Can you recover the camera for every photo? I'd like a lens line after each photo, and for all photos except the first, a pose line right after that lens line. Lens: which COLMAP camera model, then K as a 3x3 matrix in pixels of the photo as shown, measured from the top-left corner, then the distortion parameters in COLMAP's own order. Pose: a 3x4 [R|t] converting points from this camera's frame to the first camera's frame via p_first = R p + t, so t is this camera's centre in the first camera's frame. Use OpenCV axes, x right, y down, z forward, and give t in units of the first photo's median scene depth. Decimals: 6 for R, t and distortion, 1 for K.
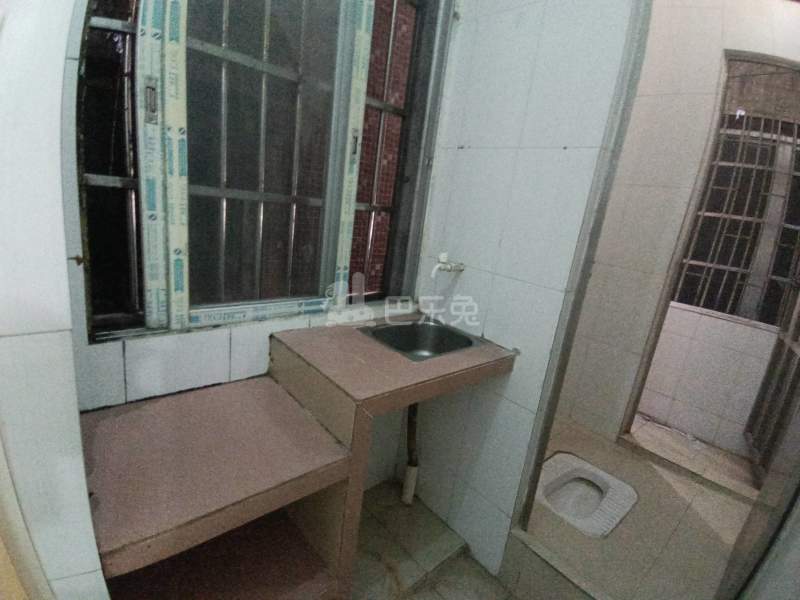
lens RADIAL K [[398.4, 0, 404.2], [0, 398.4, 293.0], [0, 0, 1]] dist [-0.019435, -0.001029]
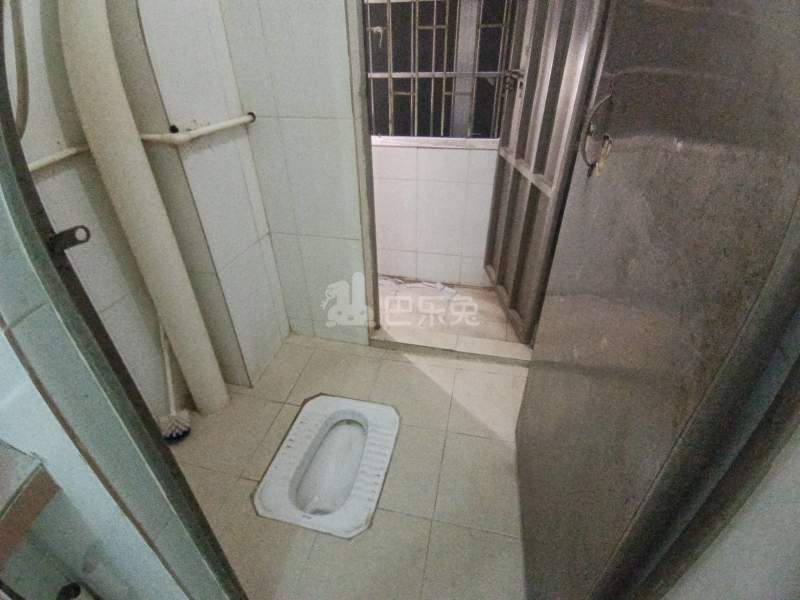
lens RADIAL K [[398.4, 0, 393.1], [0, 398.4, 301.1], [0, 0, 1]] dist [-0.019435, -0.001029]
pose [[0.808302, -0.426041, 0.406370, 0.272357], [0.256788, 0.876199, 0.407842, -0.011055], [-0.529818, -0.225308, 0.817636, 0.322755]]
